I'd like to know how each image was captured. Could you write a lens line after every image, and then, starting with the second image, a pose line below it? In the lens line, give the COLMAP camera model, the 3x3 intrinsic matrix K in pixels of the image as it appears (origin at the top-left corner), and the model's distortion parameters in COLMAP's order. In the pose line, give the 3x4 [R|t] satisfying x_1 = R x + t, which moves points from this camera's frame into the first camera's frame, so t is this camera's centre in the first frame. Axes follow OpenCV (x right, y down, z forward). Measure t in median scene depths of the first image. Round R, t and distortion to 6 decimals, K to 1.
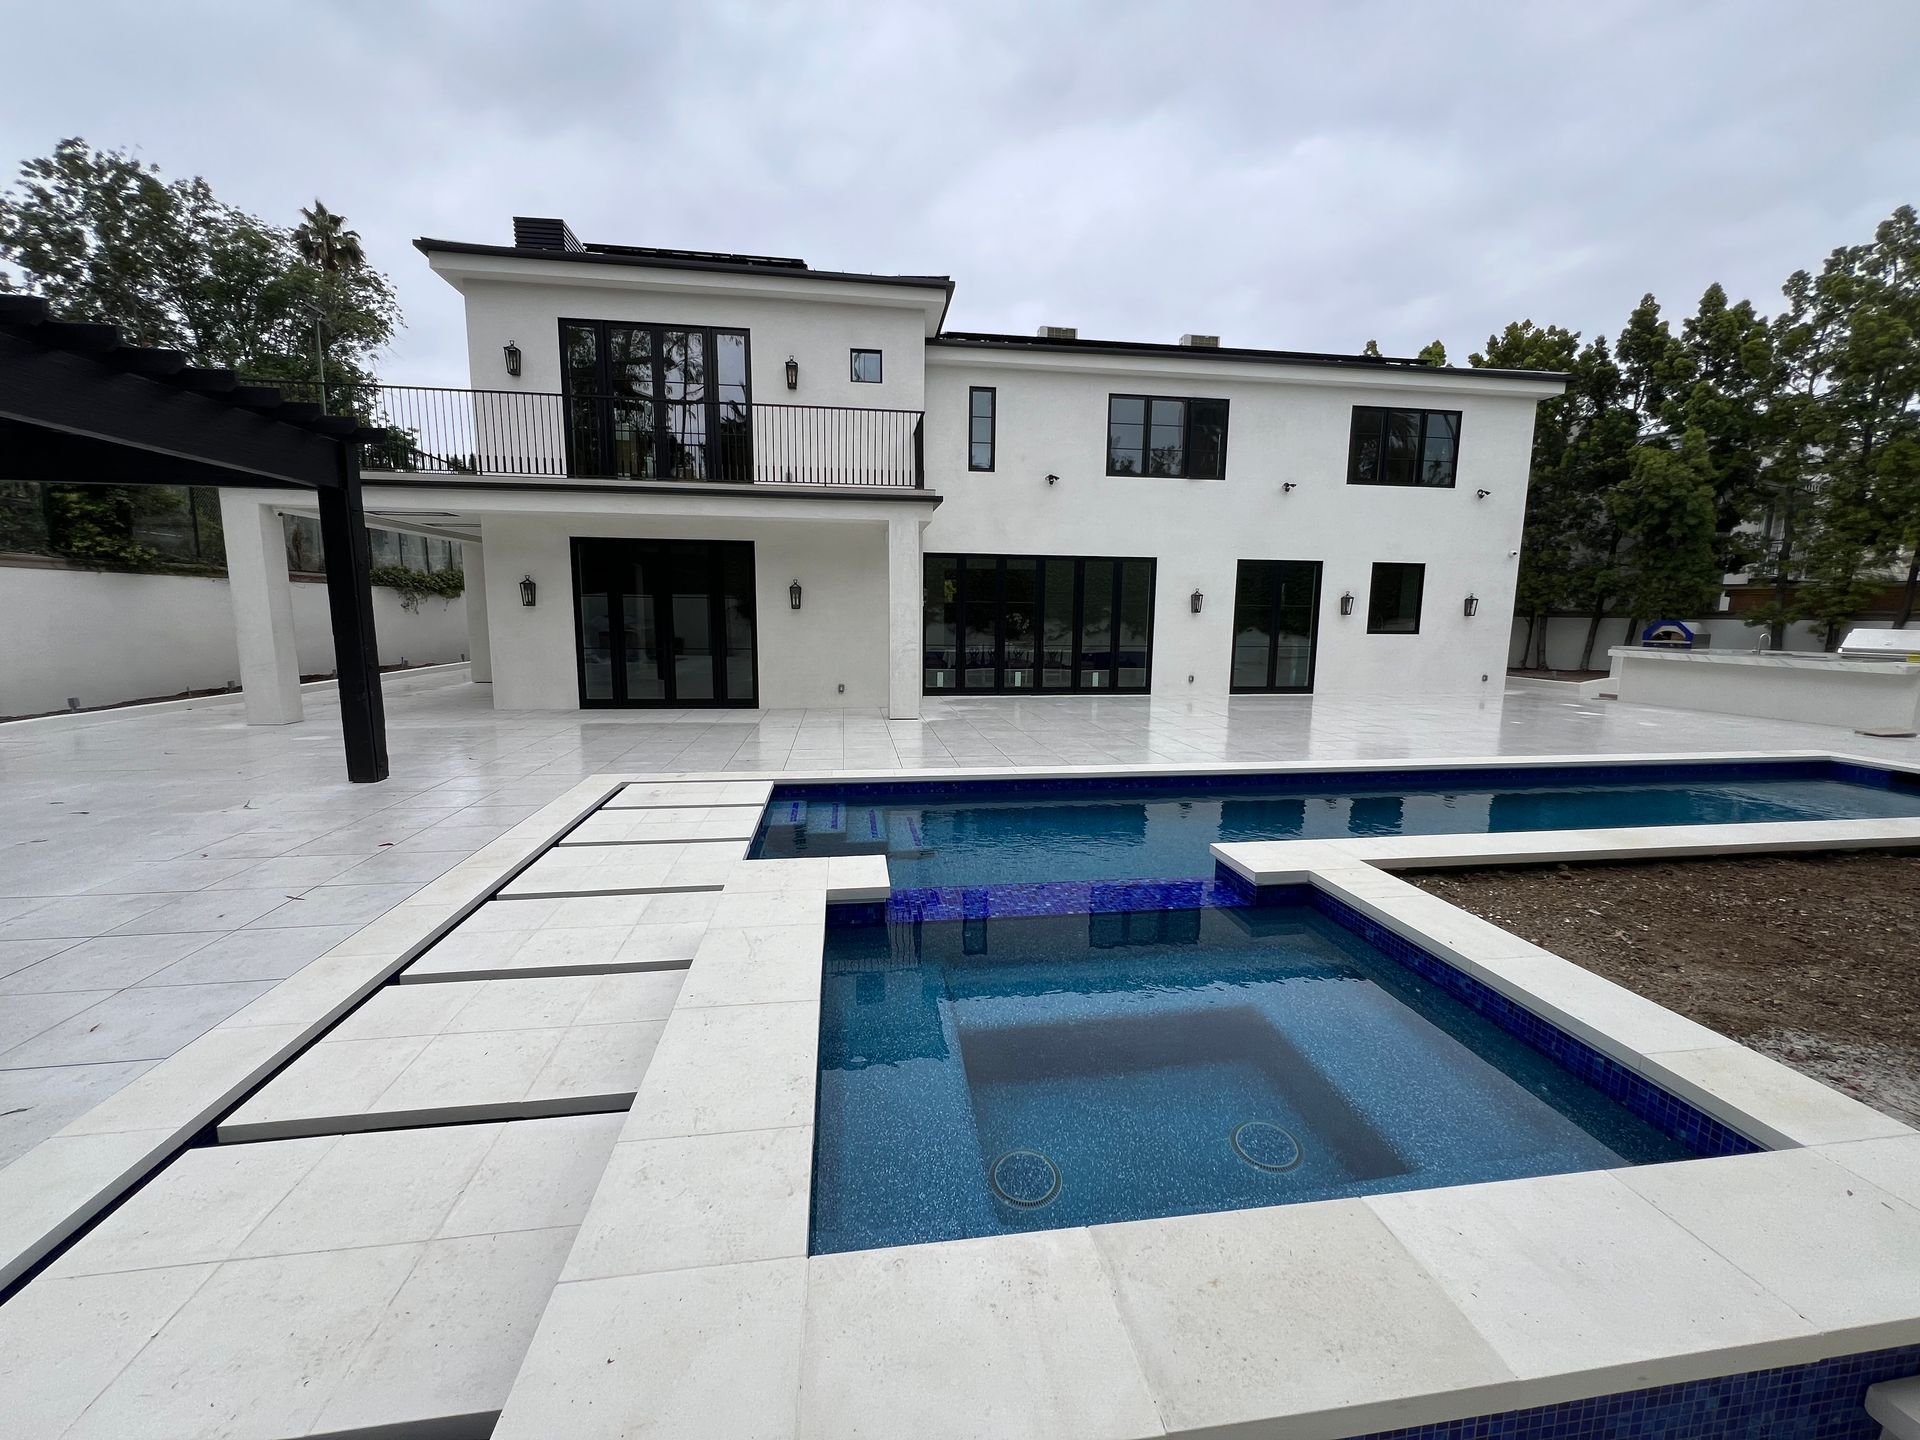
lens RADIAL K [[766.3, 0, 960.0], [0, 766.3, 720.0], [0, 0, 1]] dist [-0.000548, -0.000429]
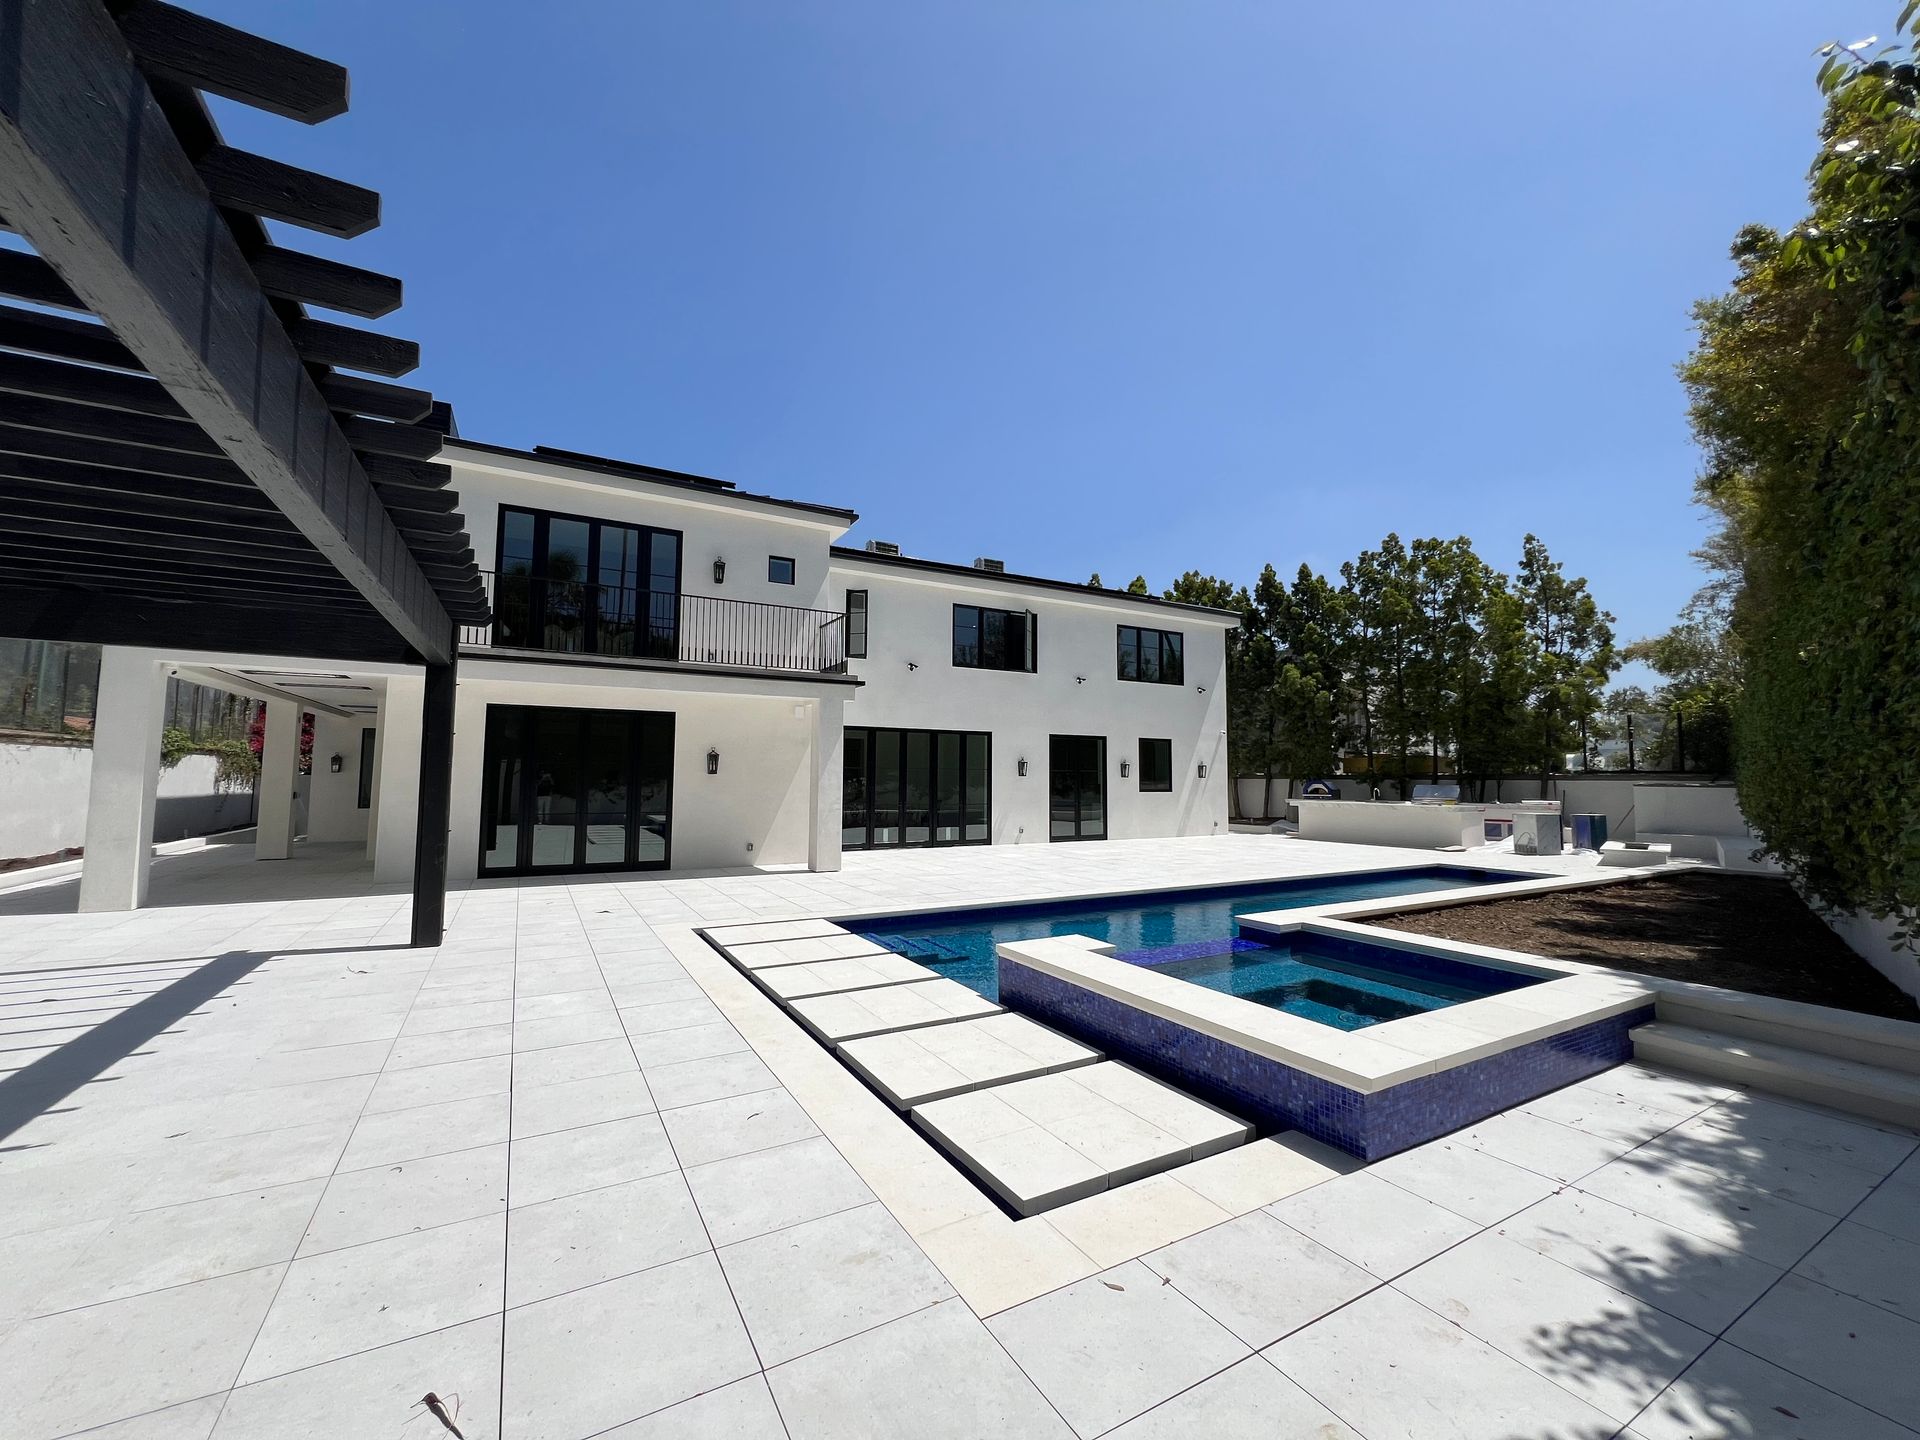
lens RADIAL K [[755.0, 0, 970.3], [0, 755.0, 720.5], [0, 0, 1]] dist [0.000541, -0.000126]
pose [[0.933399, 0.022666, 0.358124, -0.208510], [0.054160, 0.977672, -0.203037, 0.013574], [-0.354730, 0.208911, 0.911330, -0.093655]]
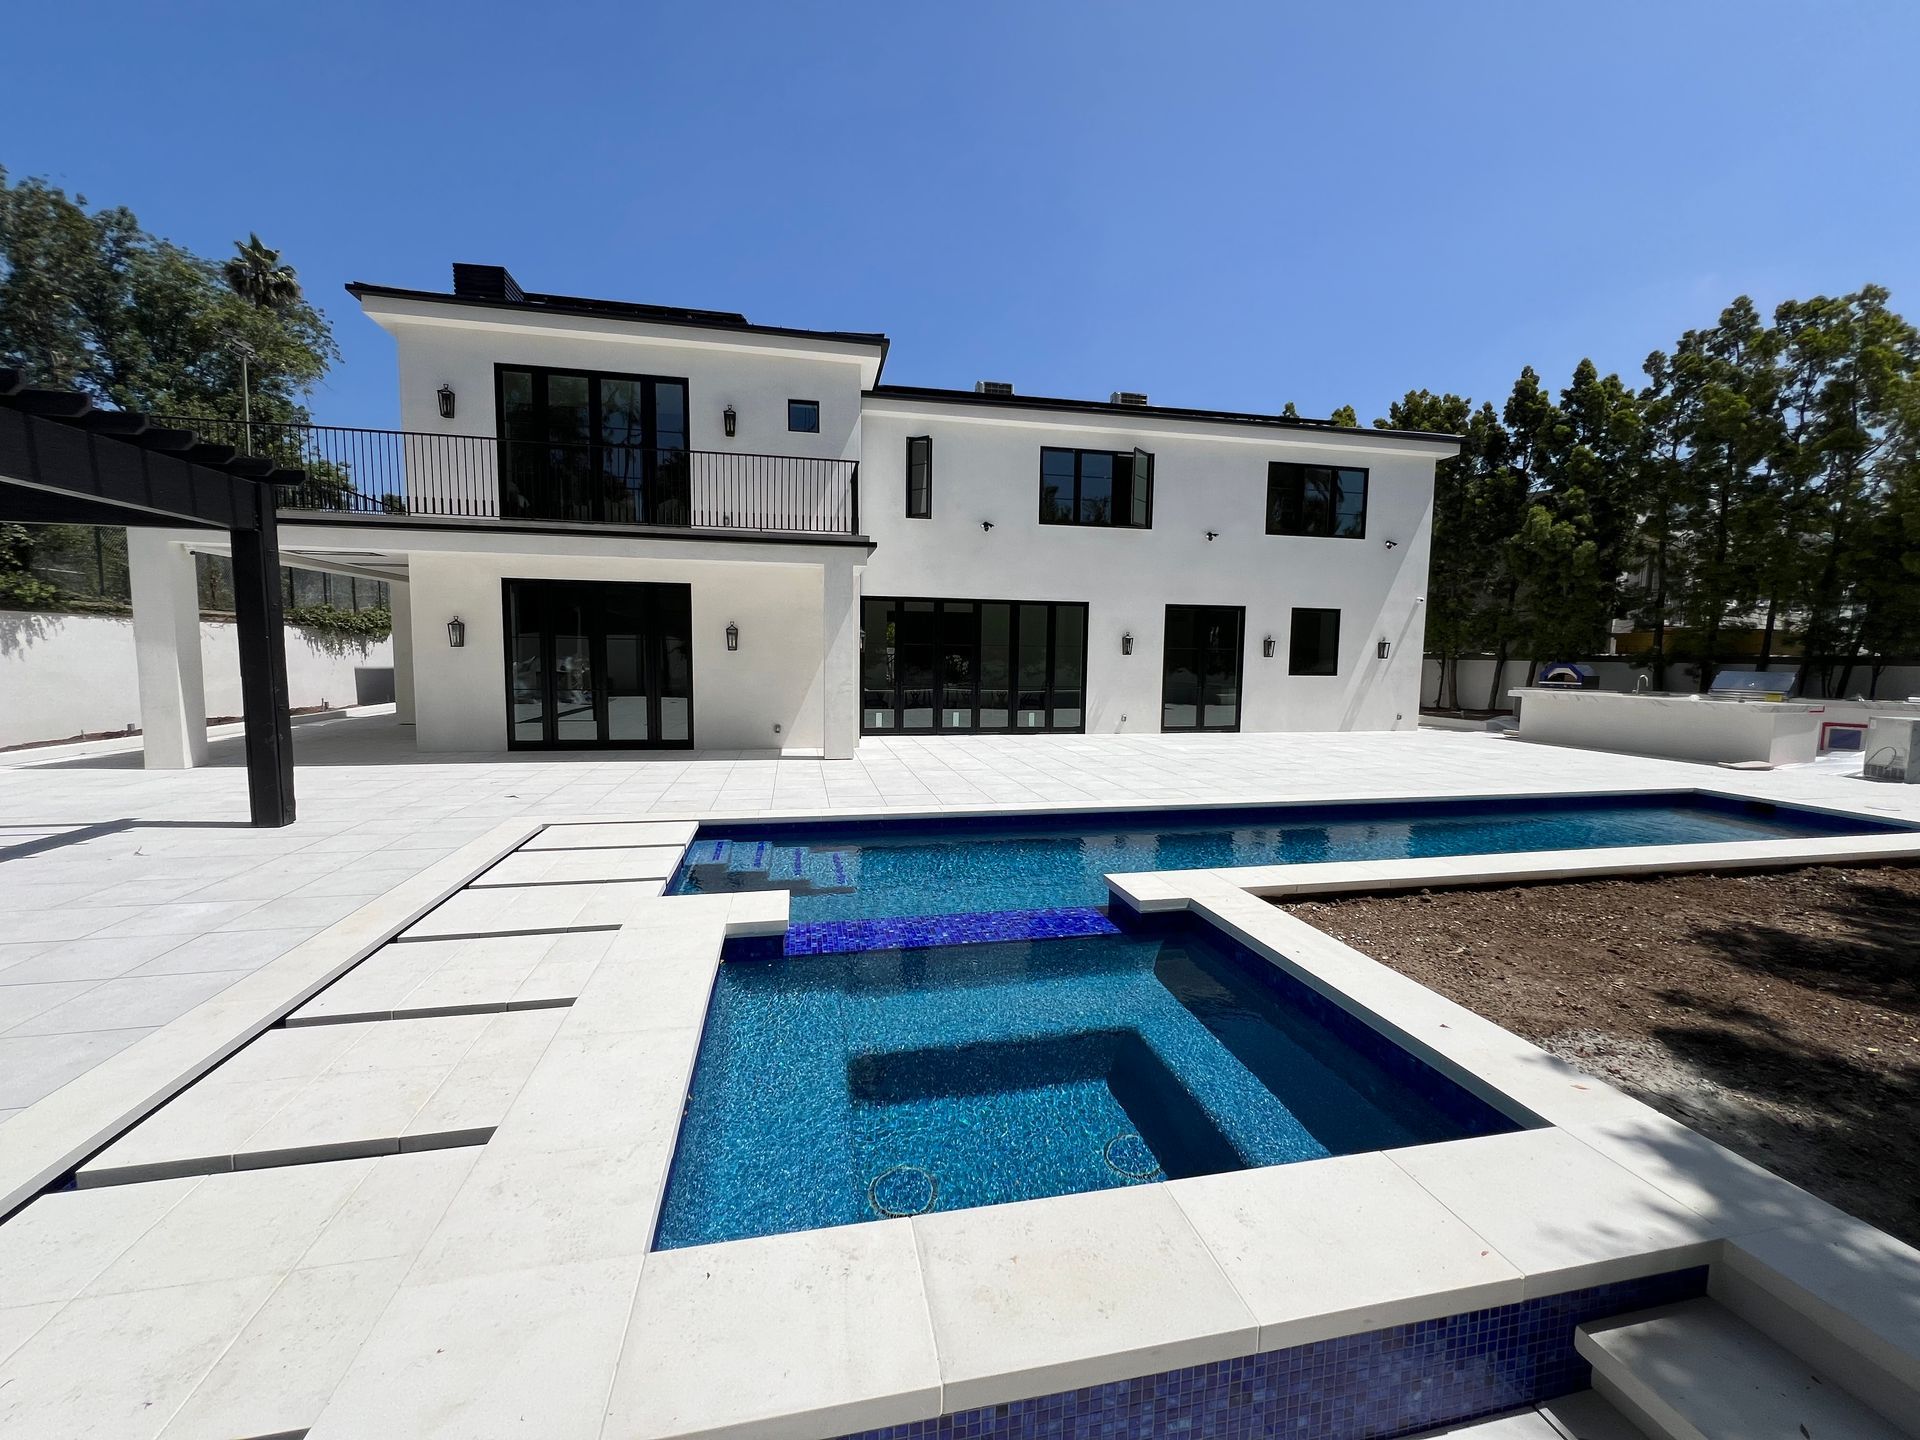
lens RADIAL K [[764.6, 0, 960.0], [0, 764.6, 720.0], [0, 0, 1]] dist [-0.001255, 0.000135]
pose [[0.997986, -0.002482, 0.063389, 0.016902], [0.005794, 0.998624, -0.052125, 0.000690], [-0.063172, 0.052387, 0.996627, -0.013370]]
